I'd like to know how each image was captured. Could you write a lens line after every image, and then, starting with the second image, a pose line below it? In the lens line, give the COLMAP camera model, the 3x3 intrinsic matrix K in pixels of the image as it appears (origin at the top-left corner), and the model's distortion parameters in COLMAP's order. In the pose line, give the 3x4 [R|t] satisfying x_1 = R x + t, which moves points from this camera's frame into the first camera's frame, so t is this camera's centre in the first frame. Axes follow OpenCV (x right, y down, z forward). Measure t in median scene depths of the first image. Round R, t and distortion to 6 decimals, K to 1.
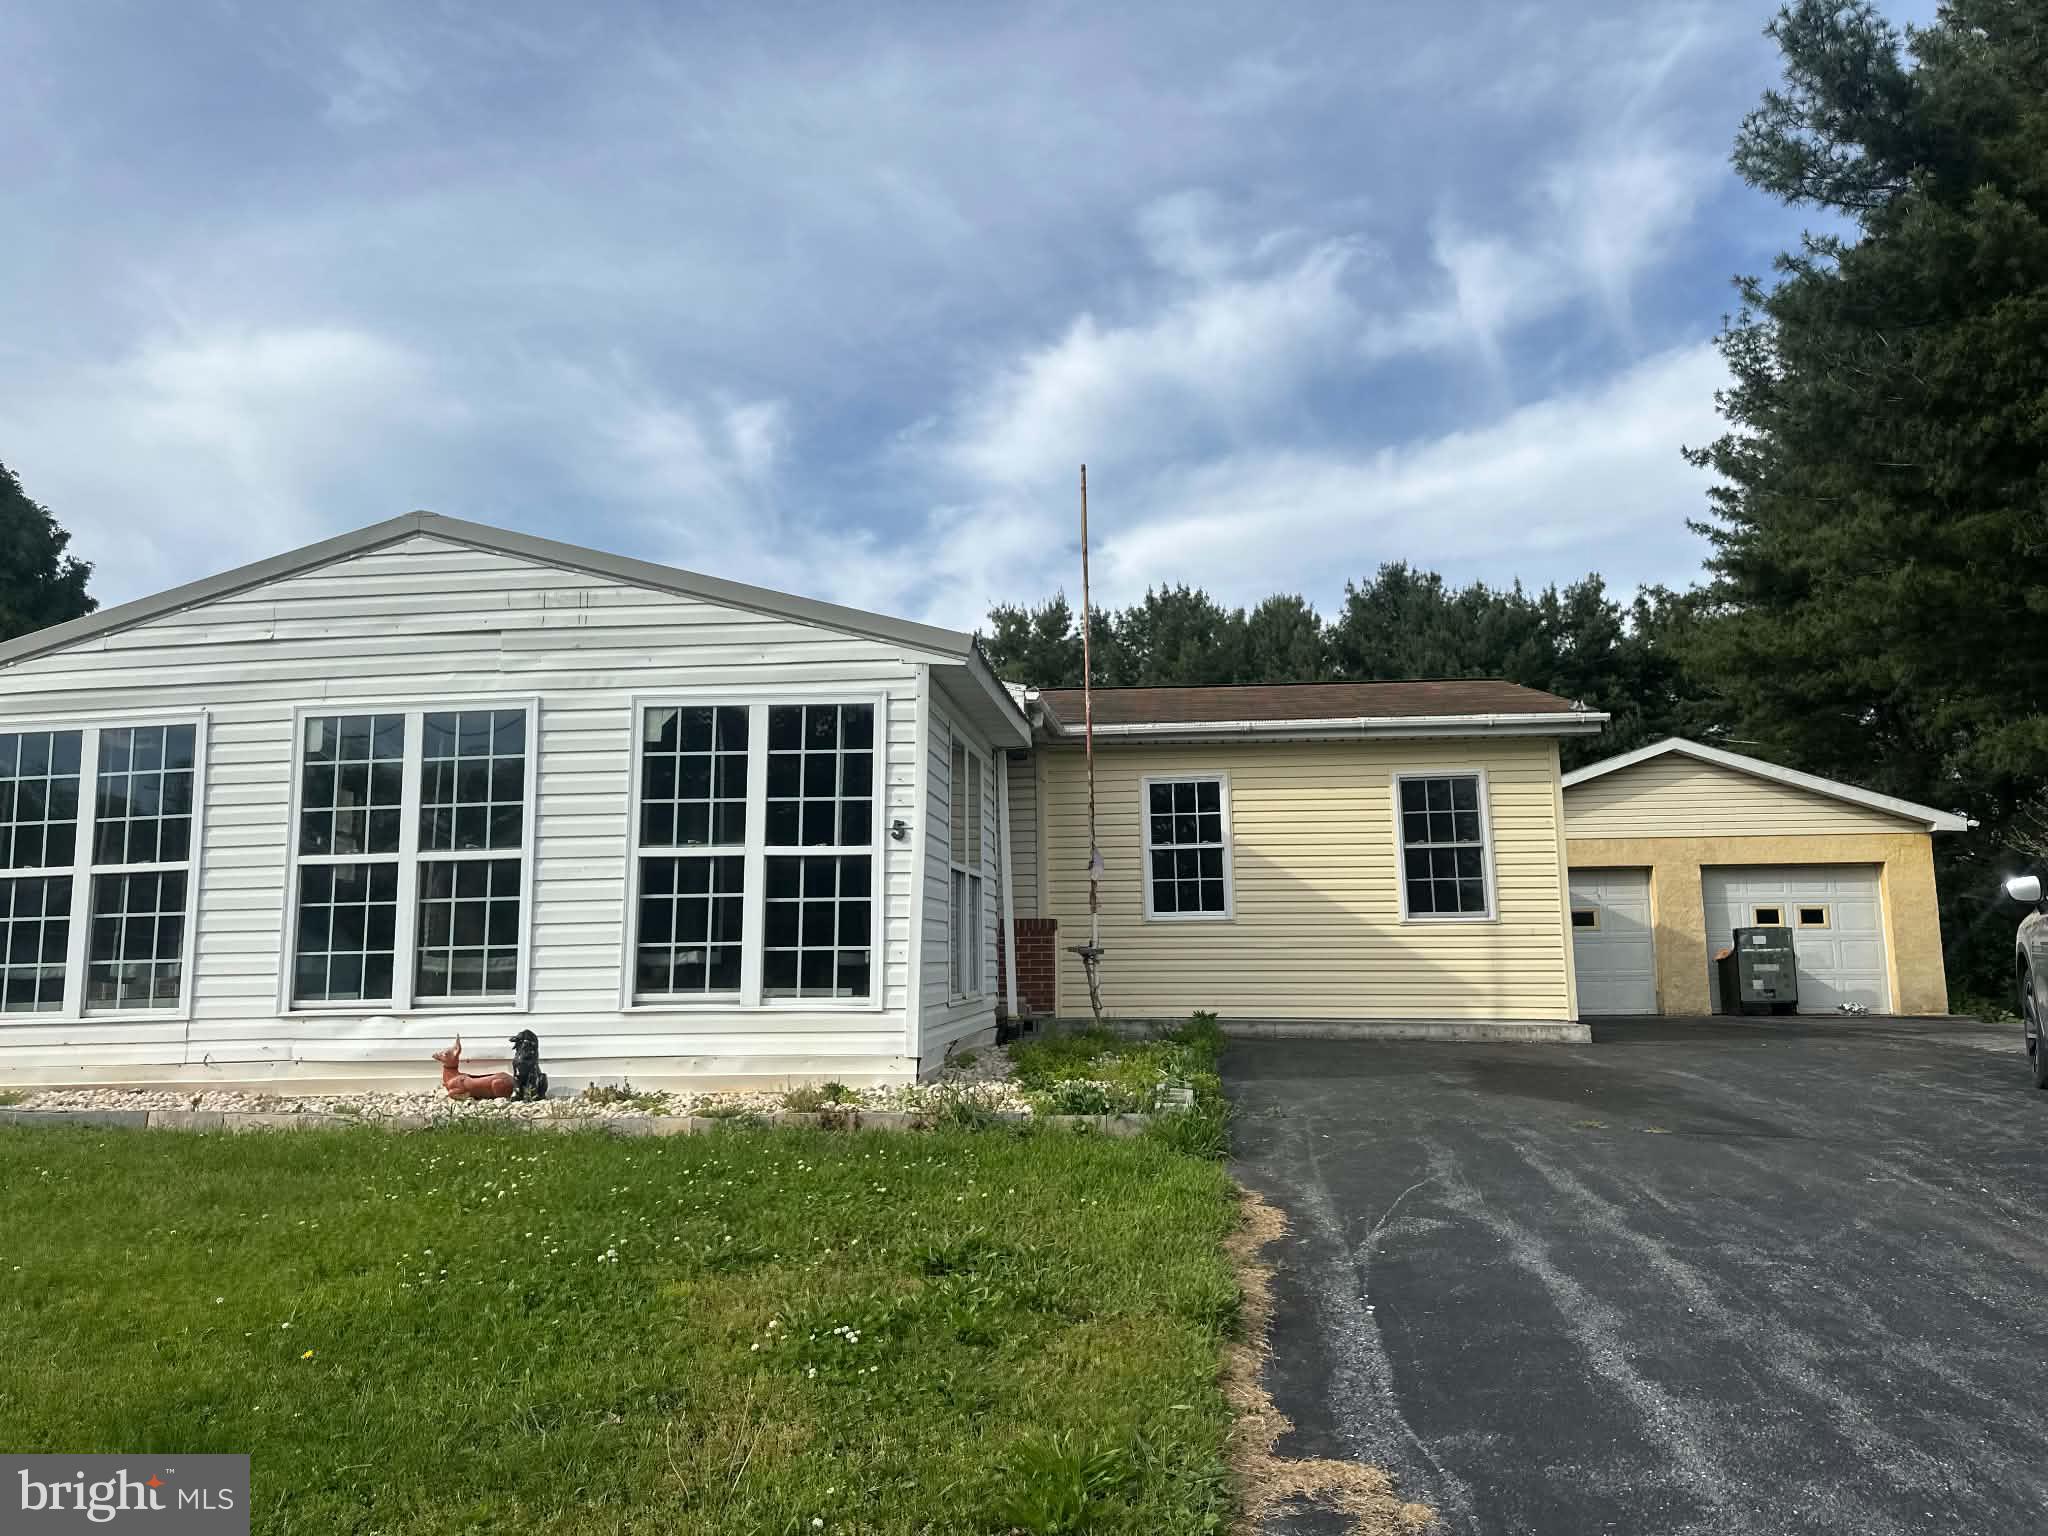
lens RADIAL K [[1424.7, 0, 1024.0], [0, 1424.7, 768.0], [0, 0, 1]] dist [0.135595, -0.196025]
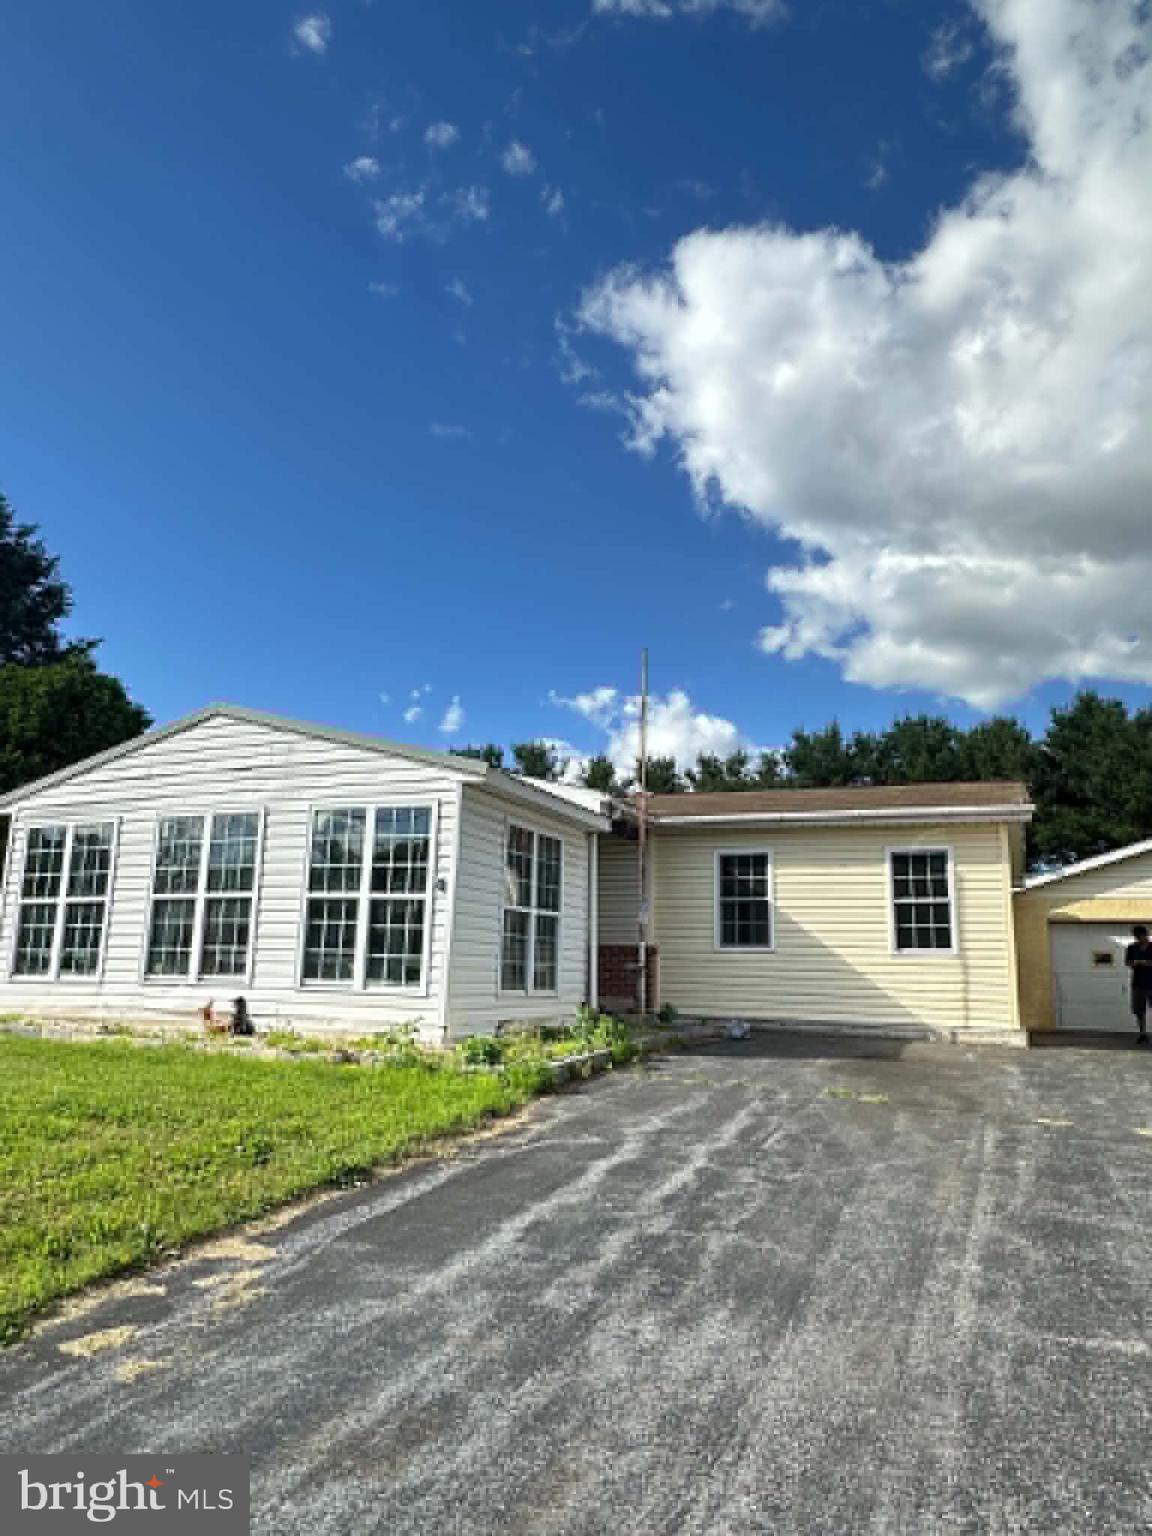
lens RADIAL K [[956.6, 0, 569.3], [0, 956.6, 791.8], [0, 0, 1]] dist [0.034854, 0.000606]
pose [[0.953178, -0.016582, -0.301955, 0.366818], [0.000377, 0.998560, -0.053645, -0.002958], [0.302410, 0.051019, 0.951812, 0.003735]]
